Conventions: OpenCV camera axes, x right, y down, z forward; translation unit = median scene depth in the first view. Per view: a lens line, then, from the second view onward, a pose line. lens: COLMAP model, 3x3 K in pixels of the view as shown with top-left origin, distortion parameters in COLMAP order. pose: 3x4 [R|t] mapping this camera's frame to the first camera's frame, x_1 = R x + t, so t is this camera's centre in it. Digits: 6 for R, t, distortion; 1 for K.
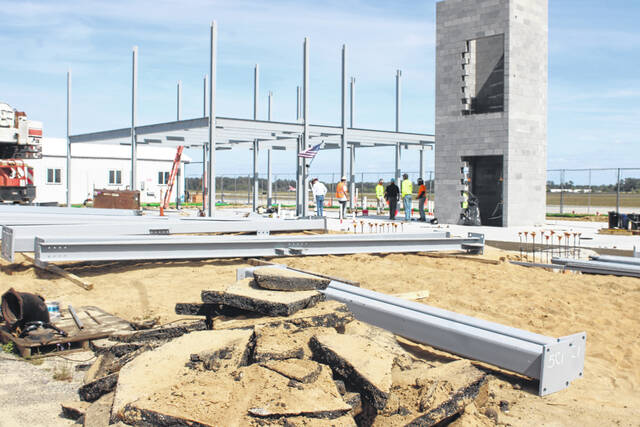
lens RADIAL K [[791.3, 0, 320.0], [0, 791.3, 213.5], [0, 0, 1]] dist [-0.018811, -0.008627]
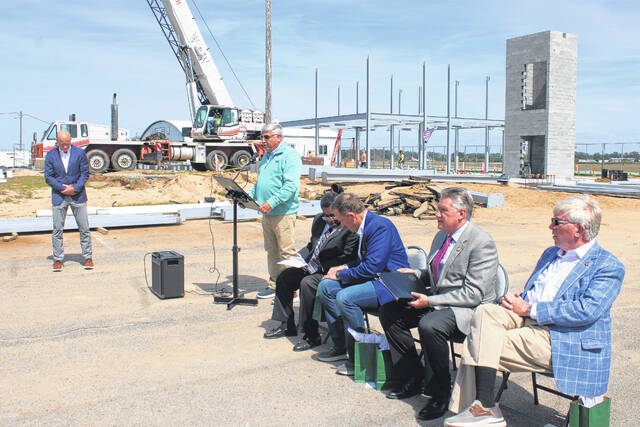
lens RADIAL K [[706.3, 0, 320.0], [0, 706.3, 213.5], [0, 0, 1]] dist [-0.089192, 0.019346]
pose [[0.986095, 0.009451, -0.165916, 0.012170], [-0.002195, 0.999035, 0.043857, 0.024013], [0.166170, -0.042883, 0.985164, -0.478480]]
